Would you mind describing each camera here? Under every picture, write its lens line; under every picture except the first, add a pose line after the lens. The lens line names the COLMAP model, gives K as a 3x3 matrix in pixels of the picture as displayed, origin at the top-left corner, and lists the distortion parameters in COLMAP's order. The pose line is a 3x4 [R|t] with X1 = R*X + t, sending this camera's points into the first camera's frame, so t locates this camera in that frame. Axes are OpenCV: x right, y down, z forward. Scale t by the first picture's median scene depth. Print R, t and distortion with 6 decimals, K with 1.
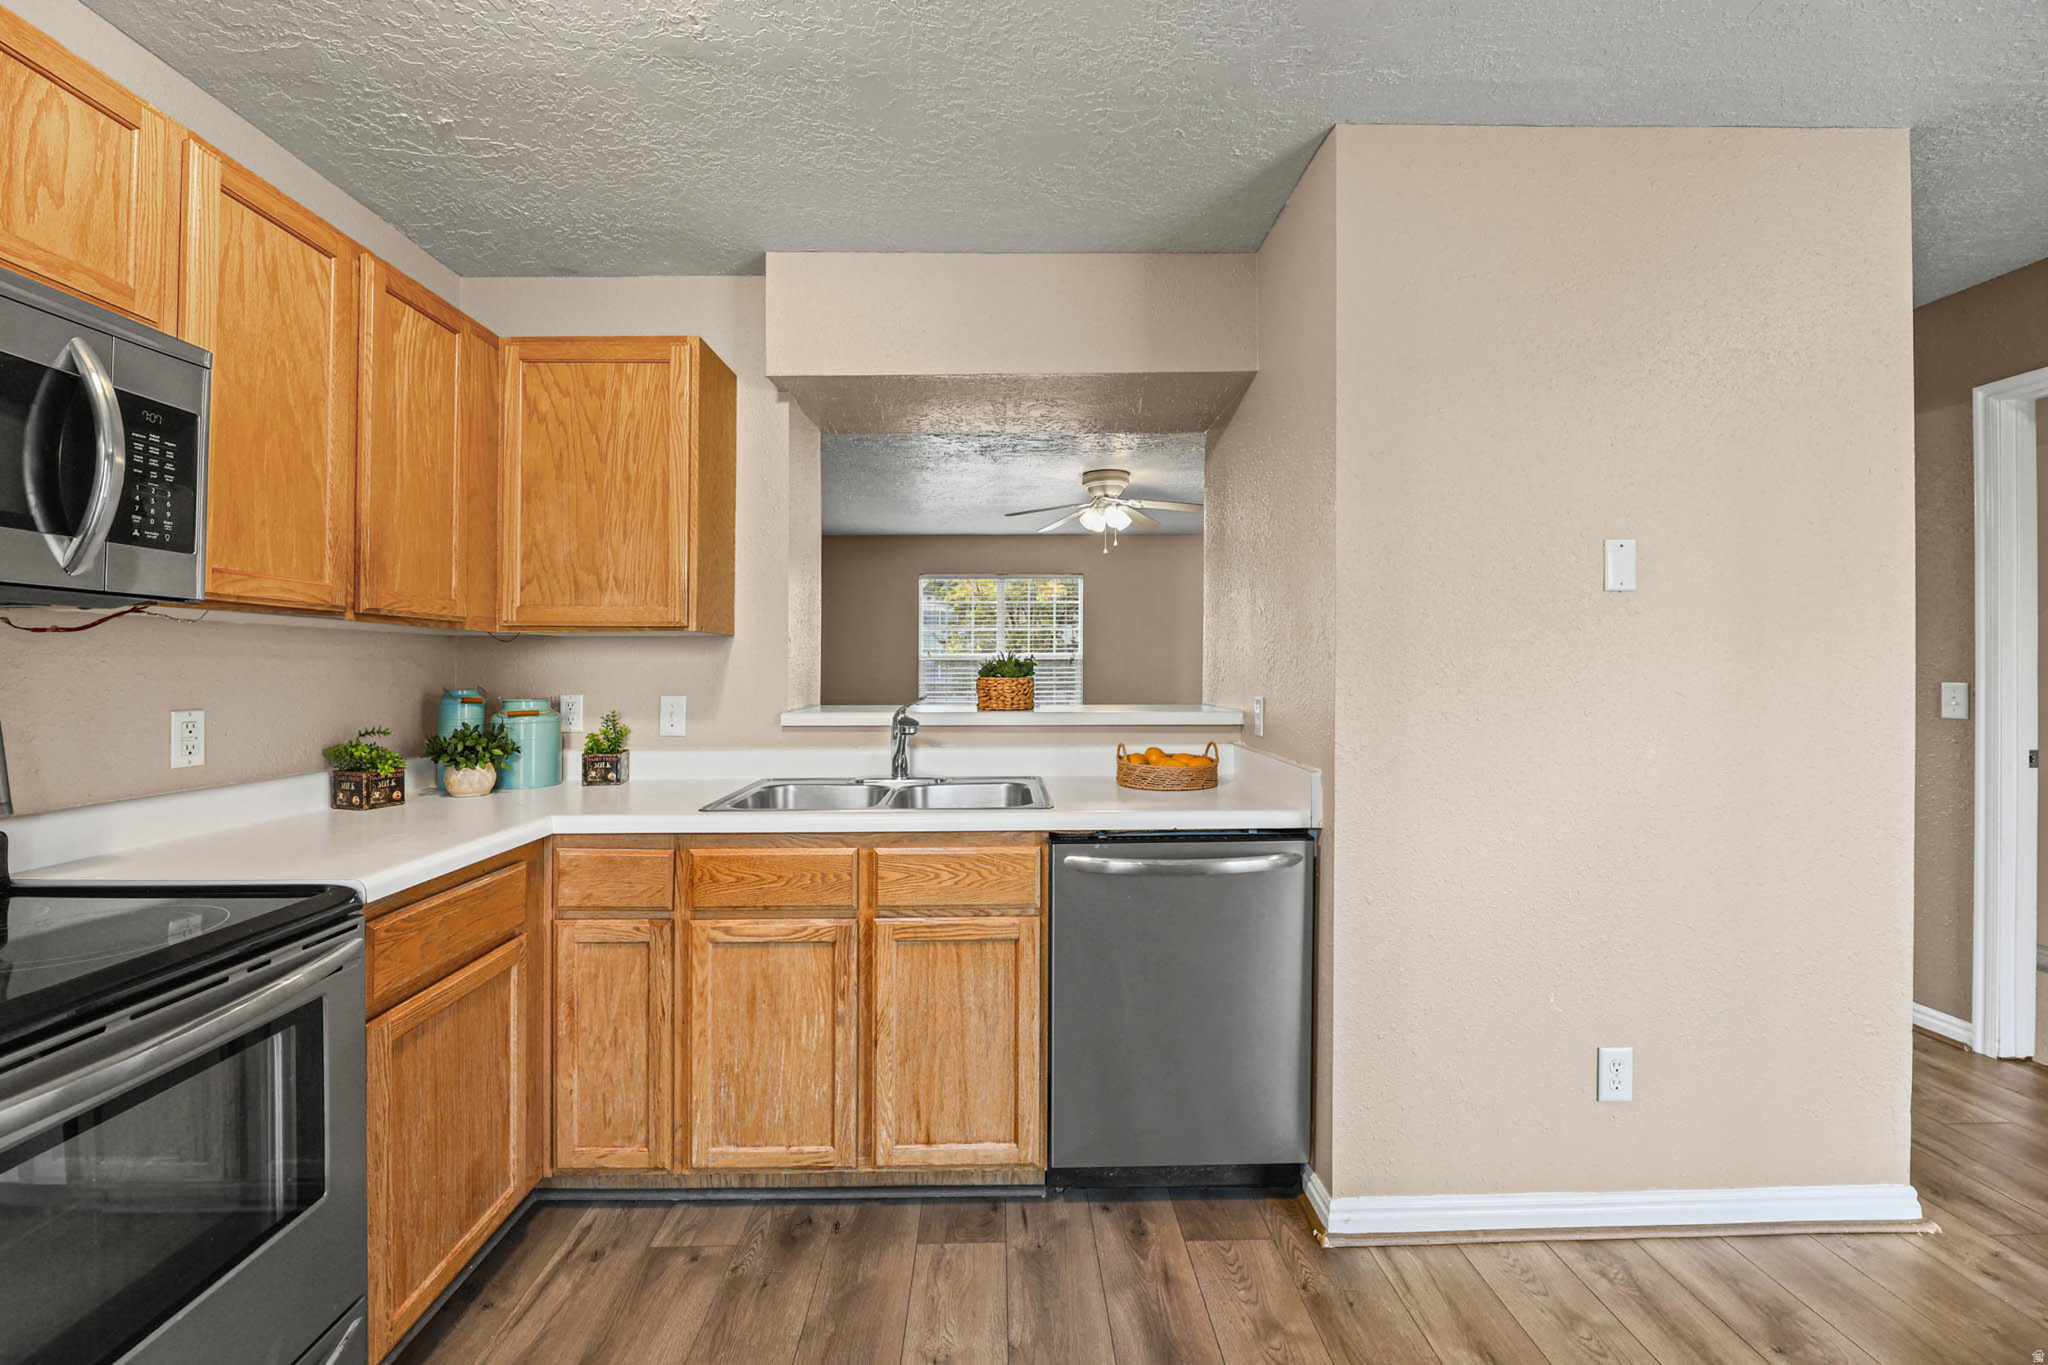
lens RADIAL K [[838.1, 0, 1012.0], [0, 838.1, 677.3], [0, 0, 1]] dist [-0.000988, -0.000963]
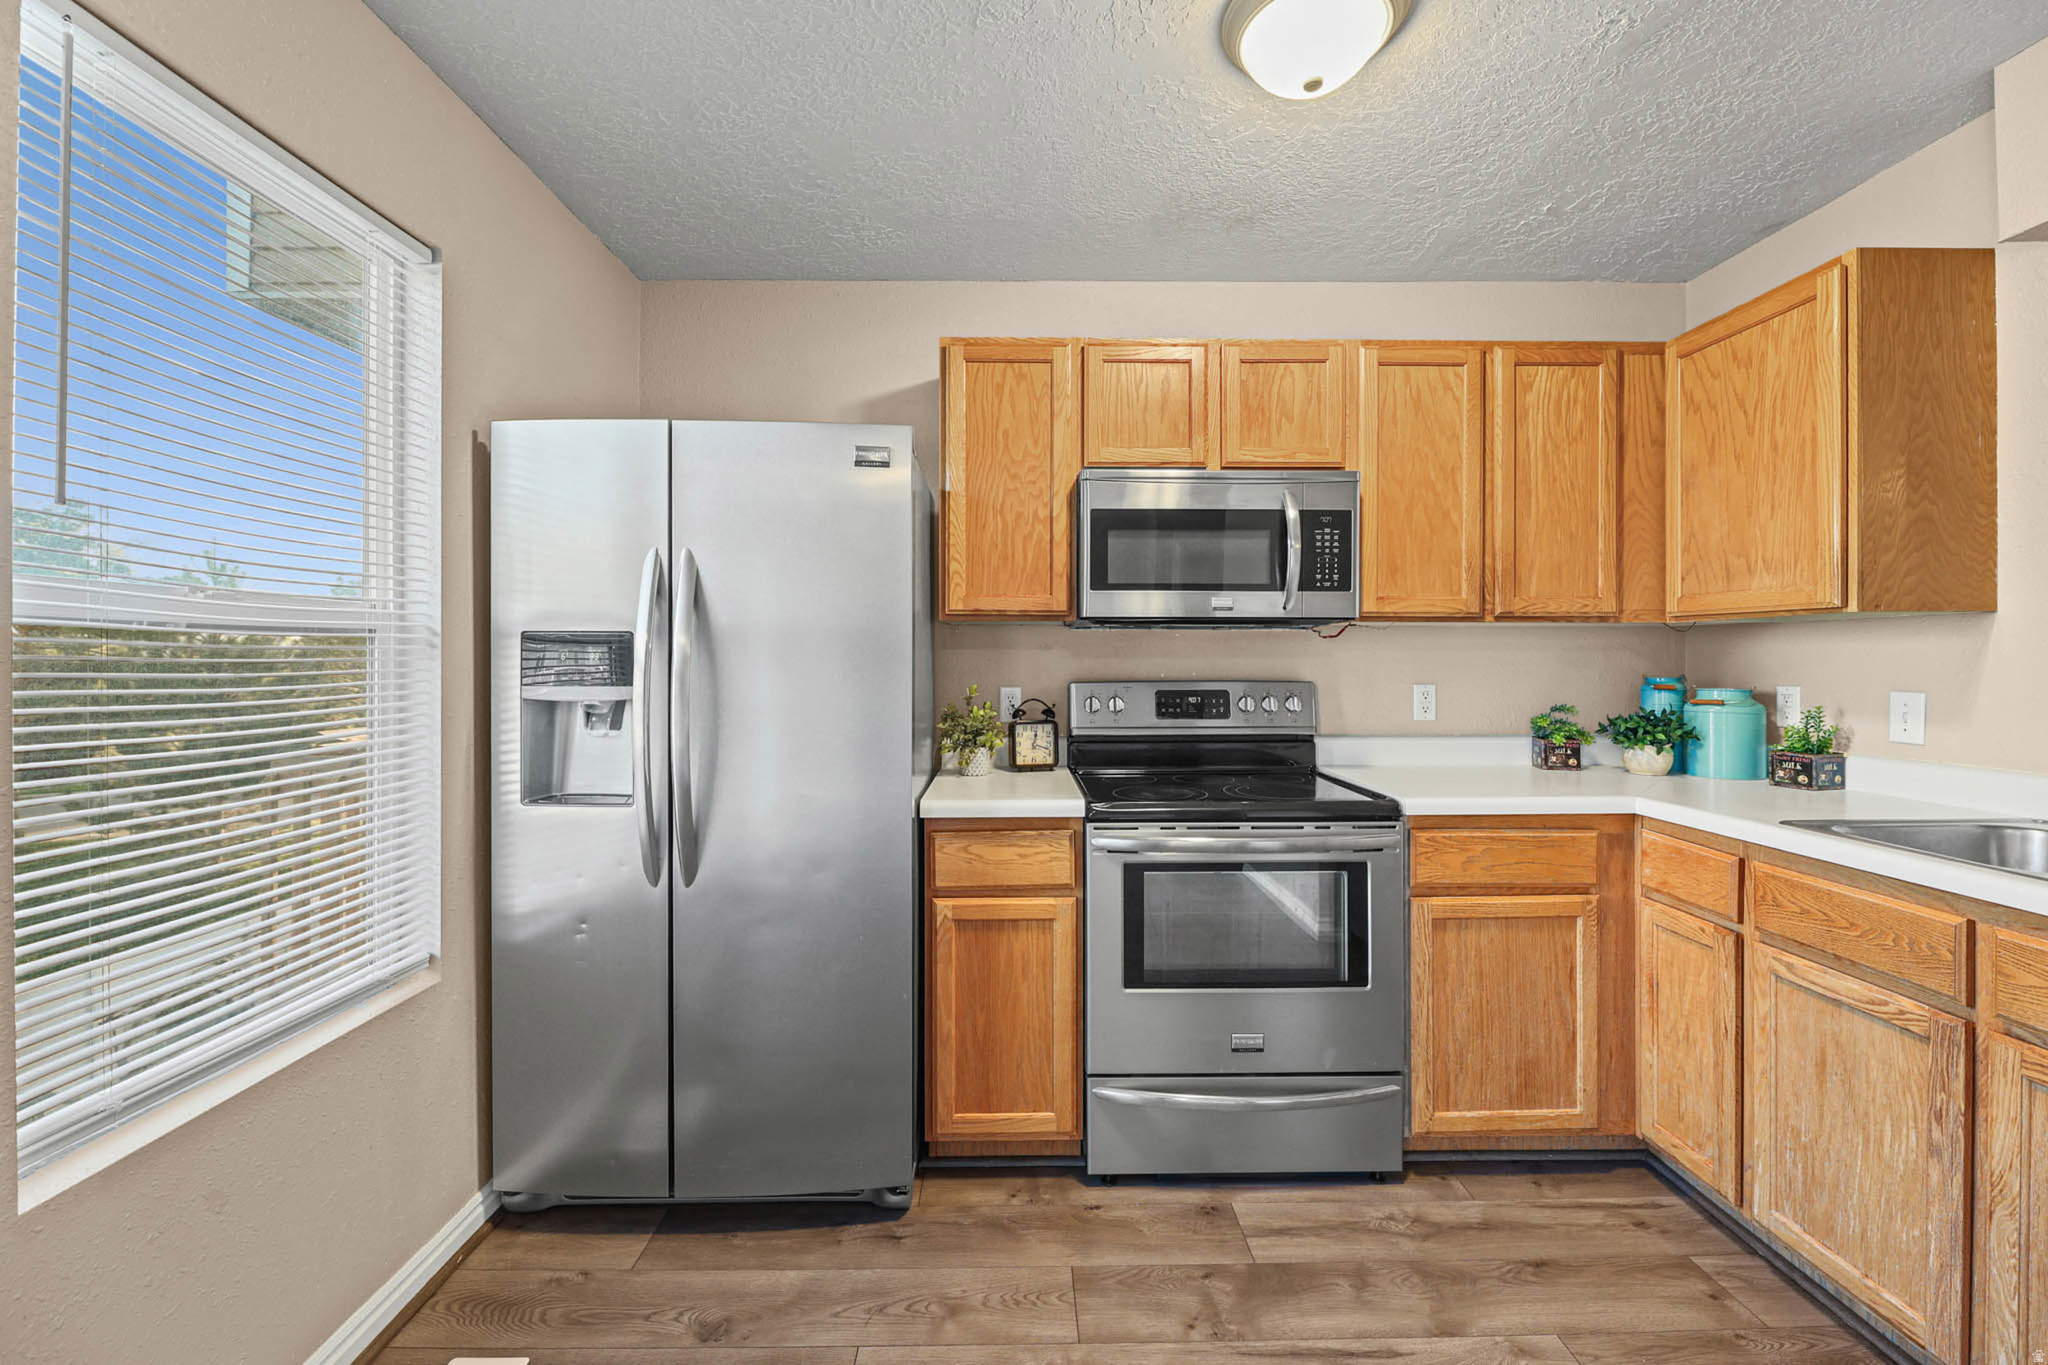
lens RADIAL K [[838.1, 0, 1022.5], [0, 838.1, 683.0], [0, 0, 1]] dist [-0.000988, -0.000963]
pose [[-0.005645, 0.032807, -0.999446, 0.503556], [-0.010065, 0.999409, 0.032863, -0.005785], [0.999933, 0.010245, -0.005312, 0.223644]]
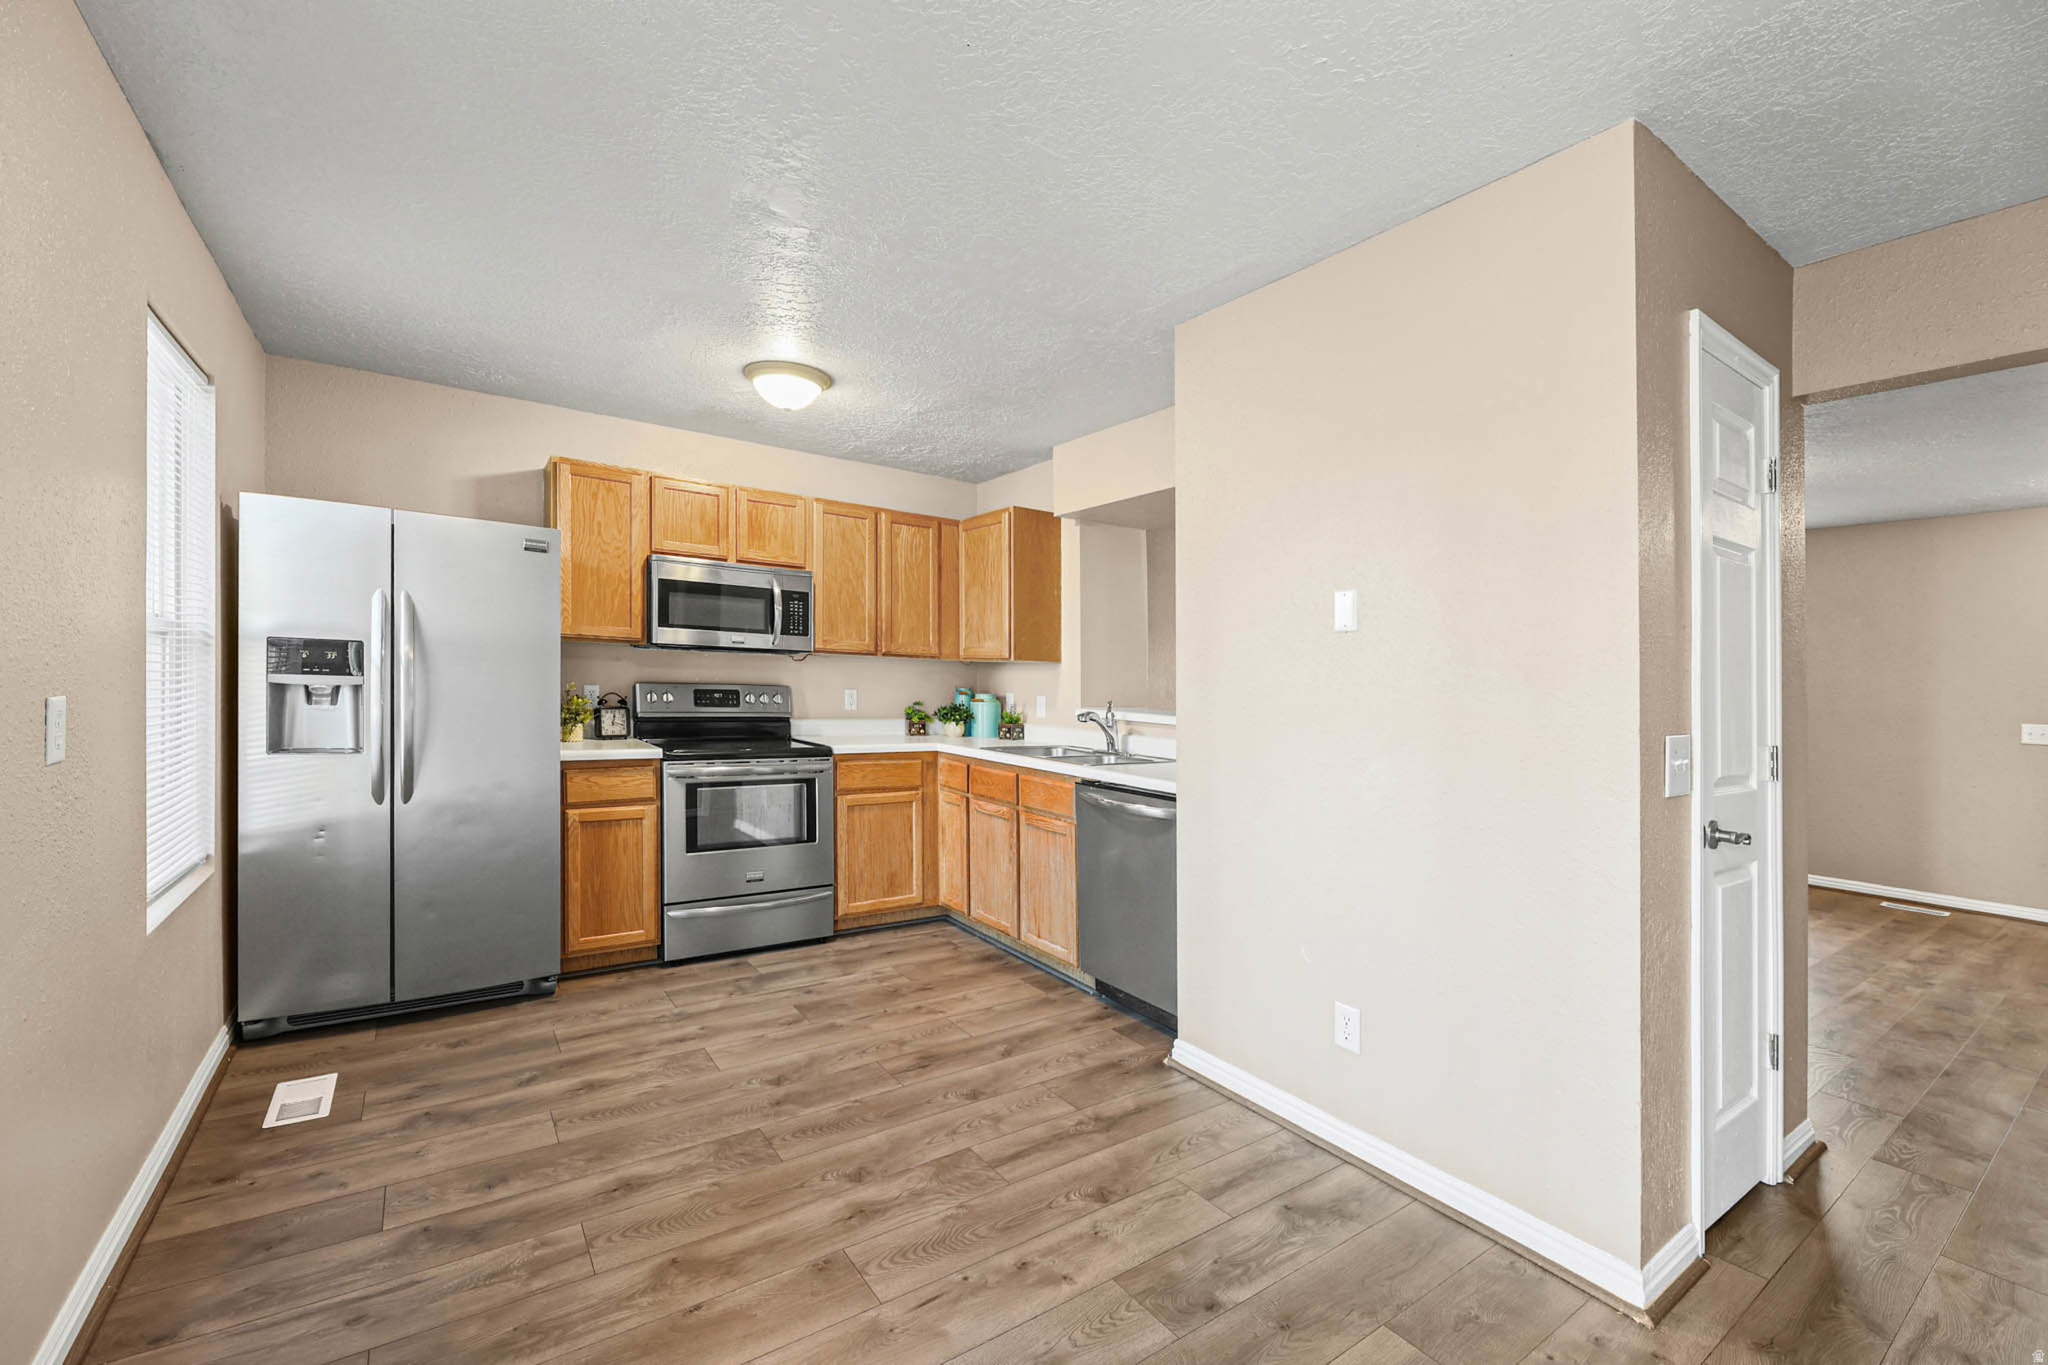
lens RADIAL K [[838.1, 0, 1012.6], [0, 838.1, 760.4], [0, 0, 1]] dist [-0.000988, -0.000963]
pose [[0.551282, 0.101221, -0.828156, 1.409634], [-0.043333, 0.994747, 0.092736, -0.005507], [0.833193, -0.015237, 0.552772, -0.076897]]
